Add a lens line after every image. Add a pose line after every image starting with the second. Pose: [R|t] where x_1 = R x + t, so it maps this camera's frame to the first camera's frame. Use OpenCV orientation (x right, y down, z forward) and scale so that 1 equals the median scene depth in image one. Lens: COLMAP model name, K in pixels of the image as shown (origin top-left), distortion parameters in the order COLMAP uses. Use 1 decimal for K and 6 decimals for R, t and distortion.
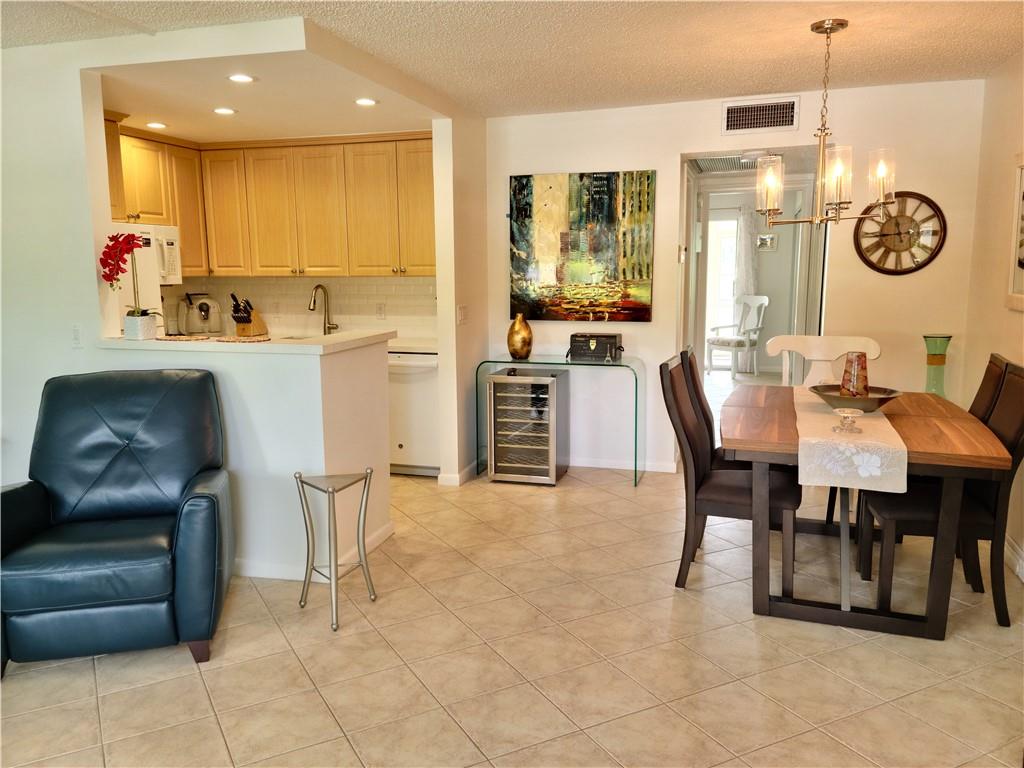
lens RADIAL K [[805.8, 0, 505.2], [0, 805.8, 380.2], [0, 0, 1]] dist [0.107137, -0.101301]
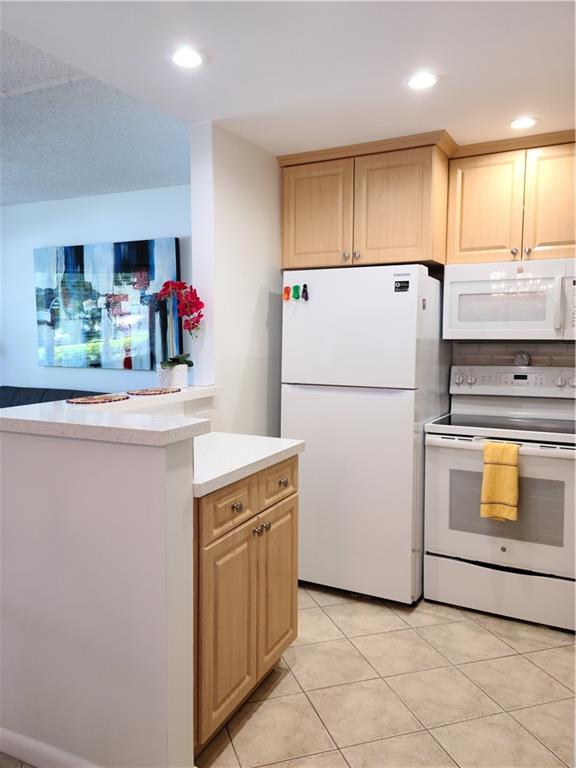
lens RADIAL K [[604.3, 0, 278.5], [0, 604.3, 374.3], [0, 0, 1]] dist [0.107137, -0.101301]
pose [[-0.185560, 0.081617, -0.979237, 0.186553], [-0.136356, 0.984764, 0.107916, -0.127241], [0.973126, 0.153550, -0.171604, 0.977175]]
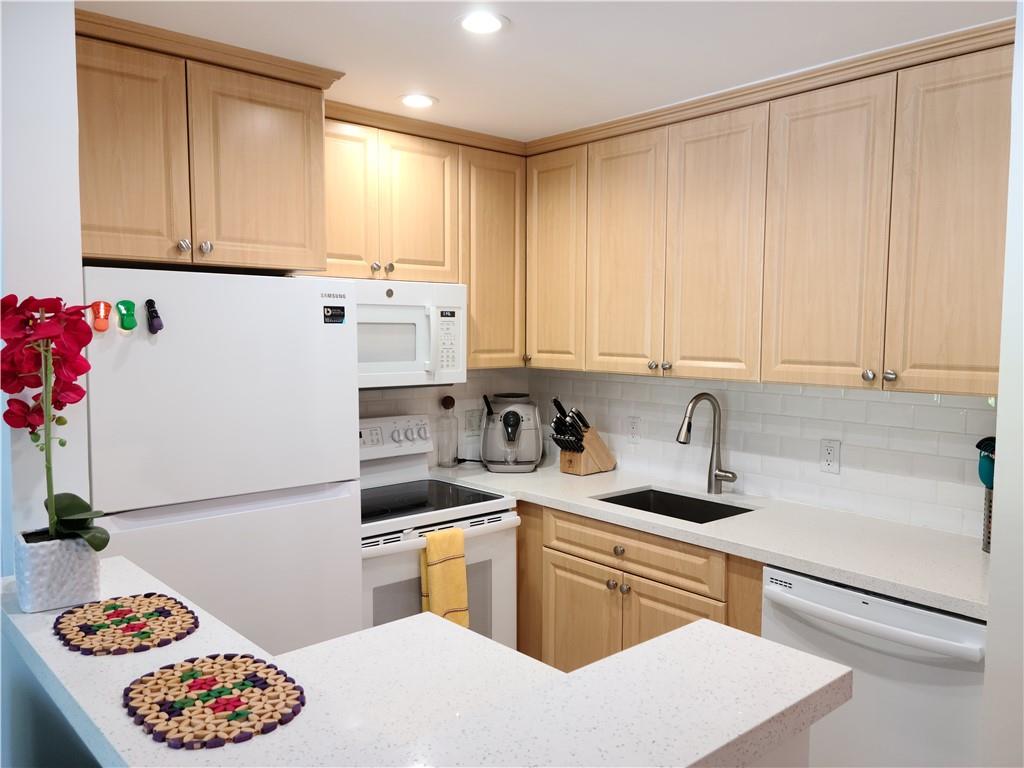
lens RADIAL K [[805.8, 0, 516.3], [0, 805.8, 378.8], [0, 0, 1]] dist [0.107137, -0.101301]
pose [[0.853549, 0.050124, -0.518596, -0.083077], [-0.088127, 0.994909, -0.048886, -0.112304], [0.513505, 0.087429, 0.853621, 0.626136]]
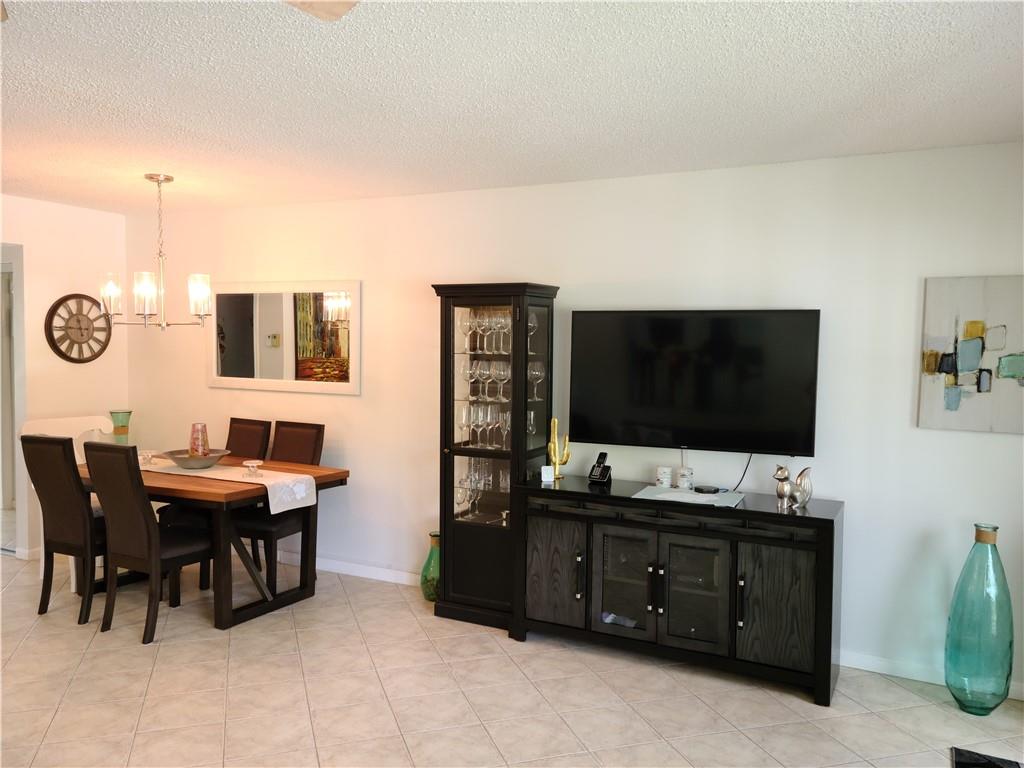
lens RADIAL K [[805.8, 0, 504.8], [0, 805.8, 385.4], [0, 0, 1]] dist [0.107137, -0.101301]
pose [[0.173799, -0.038024, 0.984047, -0.590066], [0.119967, 0.992629, 0.017168, -0.043763], [-0.977447, 0.115069, 0.177079, 0.200817]]
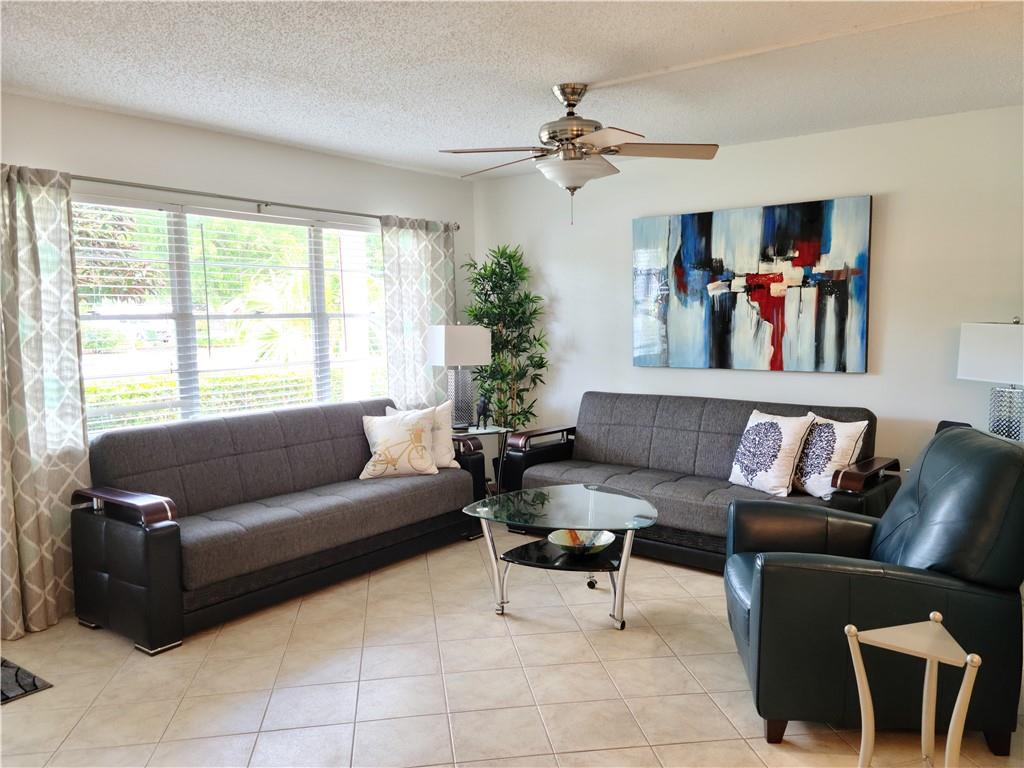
lens RADIAL K [[805.8, 0, 518.0], [0, 805.8, 397.8], [0, 0, 1]] dist [0.107137, -0.101301]
pose [[-0.339372, 0.116705, -0.933384, 0.330325], [-0.114712, 0.979733, 0.164209, -0.092402], [0.933631, 0.162799, -0.319107, 0.596965]]
